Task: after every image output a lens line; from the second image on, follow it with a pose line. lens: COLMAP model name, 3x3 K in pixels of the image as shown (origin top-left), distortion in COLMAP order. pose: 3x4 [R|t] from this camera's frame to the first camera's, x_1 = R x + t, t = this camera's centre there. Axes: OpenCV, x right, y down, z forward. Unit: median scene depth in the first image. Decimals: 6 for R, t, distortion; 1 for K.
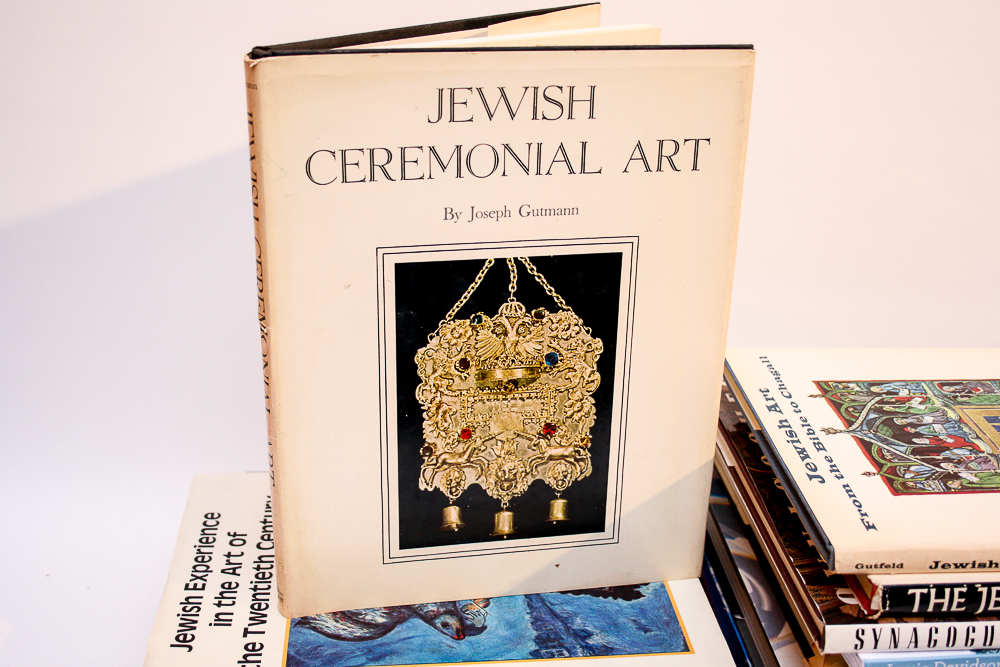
lens RADIAL K [[1264.1, 0, 501.1], [0, 1264.1, 331.9], [0, 0, 1]] dist [0.024051, 0.000000]
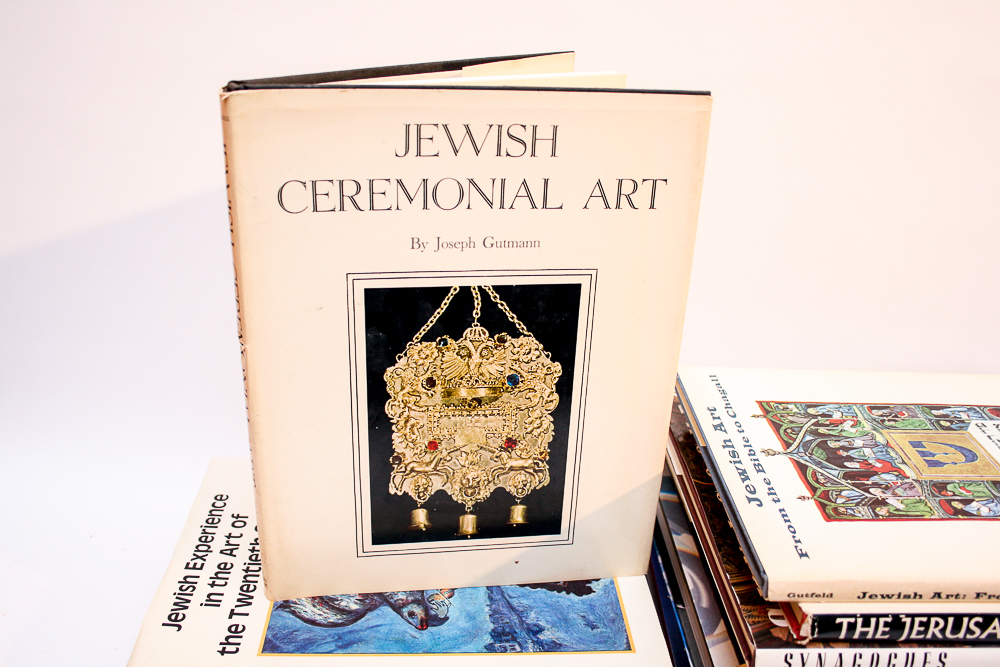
lens RADIAL K [[936.9, 0, 499.0], [0, 936.9, 337.5], [0, 0, 1]] dist [-0.053429, 0.000000]
pose [[0.999034, 0.033382, -0.028583, 0.047768], [-0.032609, 0.999101, 0.027106, -0.034580], [0.029462, -0.026147, 0.999224, 0.197664]]
